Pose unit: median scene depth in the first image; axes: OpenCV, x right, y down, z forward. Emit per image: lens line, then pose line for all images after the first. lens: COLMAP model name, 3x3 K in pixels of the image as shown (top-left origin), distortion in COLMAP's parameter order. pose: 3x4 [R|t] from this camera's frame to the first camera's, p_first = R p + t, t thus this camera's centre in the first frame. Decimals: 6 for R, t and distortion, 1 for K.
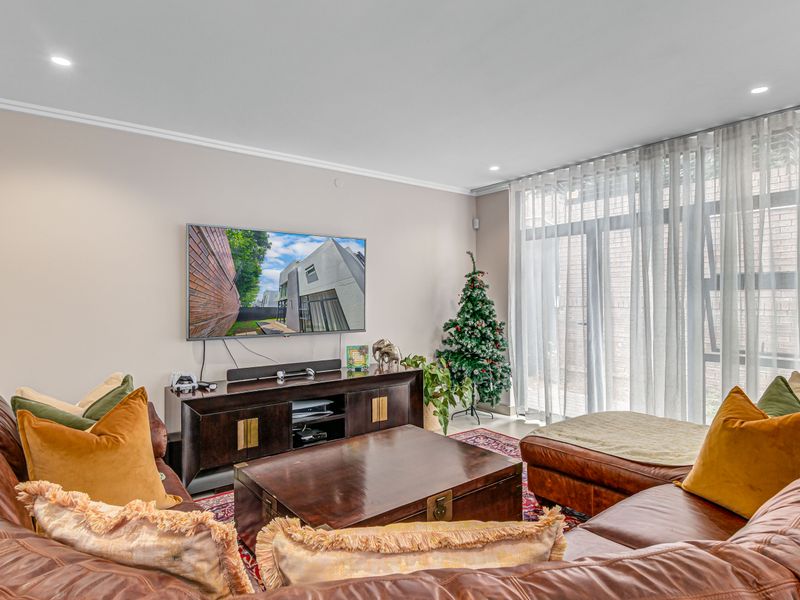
lens RADIAL K [[463.9, 0, 400.8], [0, 463.9, 299.1], [0, 0, 1]] dist [0.015038, -0.004096]
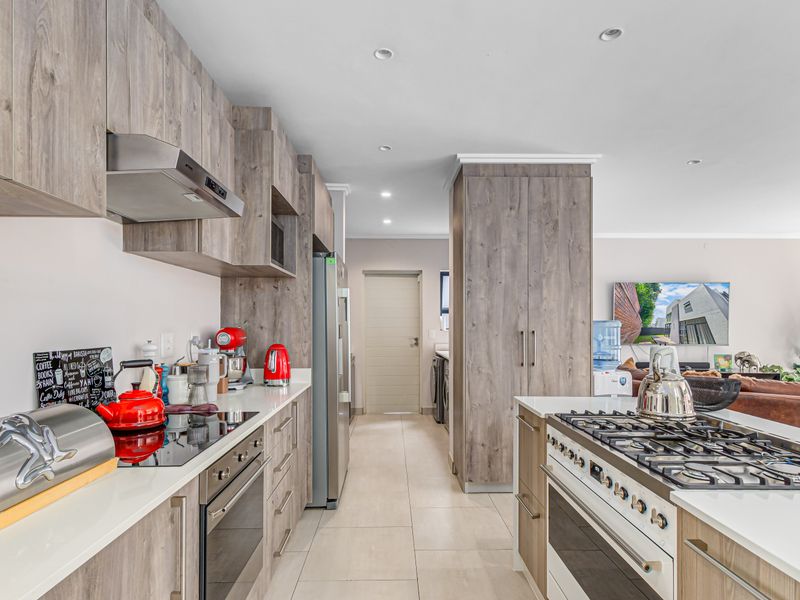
lens RADIAL K [[463.9, 0, 390.4], [0, 463.9, 318.1], [0, 0, 1]] dist [0.015038, -0.004096]
pose [[0.794922, 0.007009, -0.606671, -0.033592], [-0.006810, 0.999973, 0.002630, -0.014505], [0.606673, 0.002041, 0.794949, -0.888506]]
